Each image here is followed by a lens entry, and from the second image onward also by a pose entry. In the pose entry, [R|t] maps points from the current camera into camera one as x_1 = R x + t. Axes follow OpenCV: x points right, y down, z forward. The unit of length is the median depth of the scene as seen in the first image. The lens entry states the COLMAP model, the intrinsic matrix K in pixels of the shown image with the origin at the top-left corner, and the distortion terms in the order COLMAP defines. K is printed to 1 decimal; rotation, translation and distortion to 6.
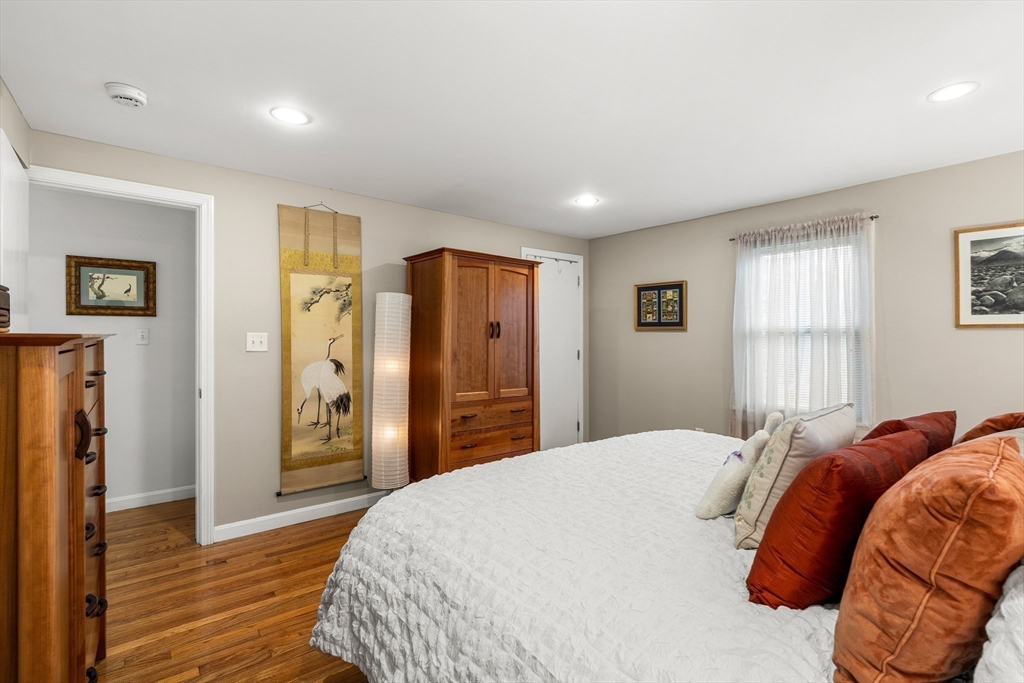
lens RADIAL K [[463.4, 0, 512.2], [0, 463.4, 342.6], [0, 0, 1]] dist [-0.011853, 0.003179]
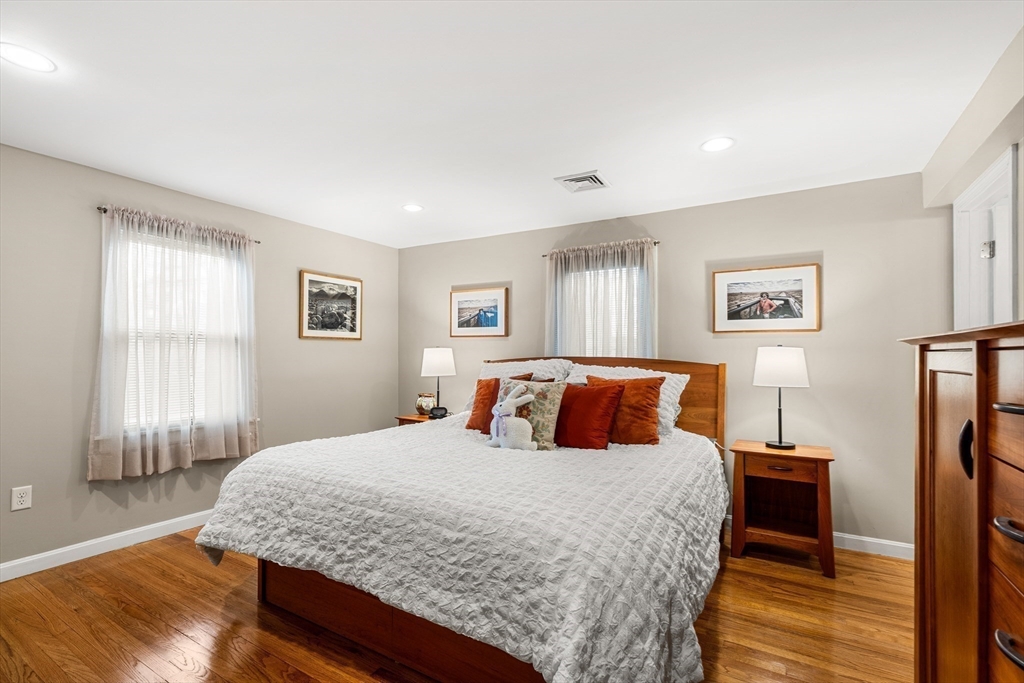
lens RADIAL K [[463.4, 0, 515.3], [0, 463.4, 349.4], [0, 0, 1]] dist [-0.011853, 0.003179]
pose [[-0.344789, -0.007794, 0.938648, -0.617456], [-0.005522, 0.999965, 0.006275, -0.009732], [-0.938664, -0.003020, -0.344820, 0.884536]]
